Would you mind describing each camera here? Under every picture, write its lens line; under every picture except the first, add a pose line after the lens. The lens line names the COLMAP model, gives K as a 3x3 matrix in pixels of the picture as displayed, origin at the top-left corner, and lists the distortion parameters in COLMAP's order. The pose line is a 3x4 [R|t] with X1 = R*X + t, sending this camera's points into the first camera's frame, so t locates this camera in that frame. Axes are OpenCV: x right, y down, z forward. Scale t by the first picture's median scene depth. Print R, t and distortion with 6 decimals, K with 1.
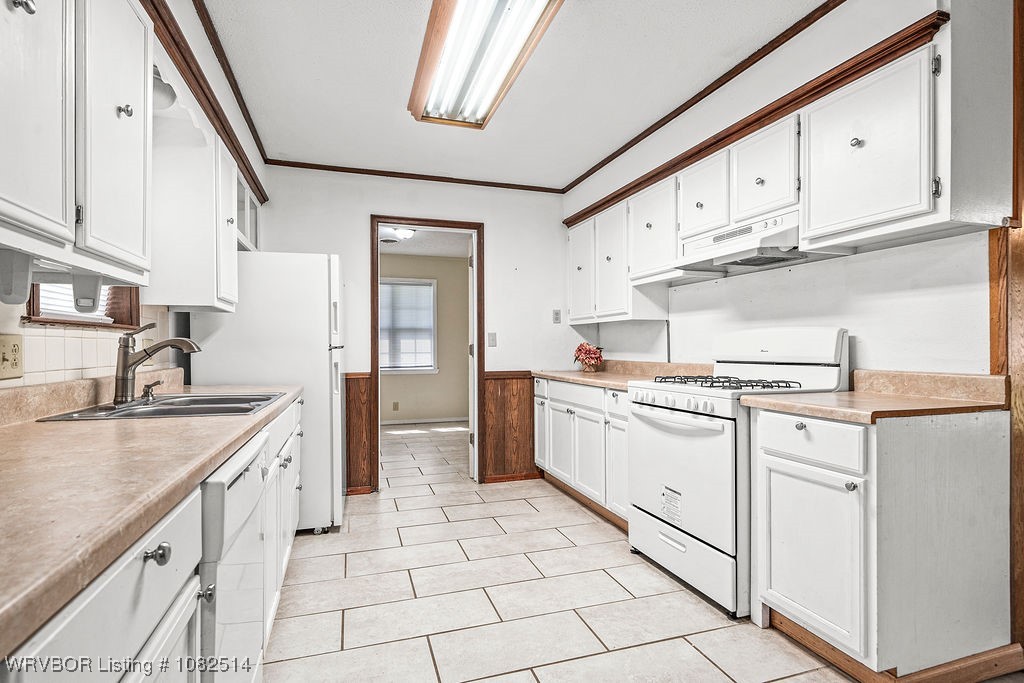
lens RADIAL K [[504.0, 0, 508.1], [0, 504.0, 346.5], [0, 0, 1]] dist [0.001292, 0.000323]
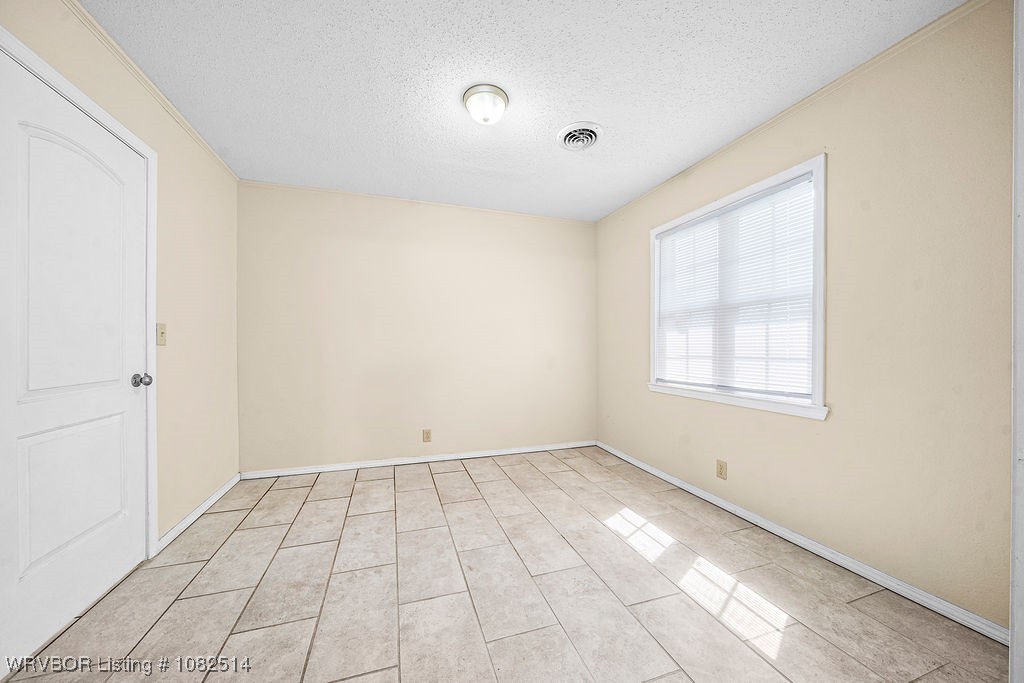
lens RADIAL K [[348.9, 0, 506.4], [0, 348.9, 344.3], [0, 0, 1]] dist [-0.002726, -0.000268]
pose [[0.011754, -0.005319, -0.999917, 0.203626], [-0.002681, 0.999982, -0.005350, 0.006161], [0.999927, 0.002743, 0.011739, 1.594506]]
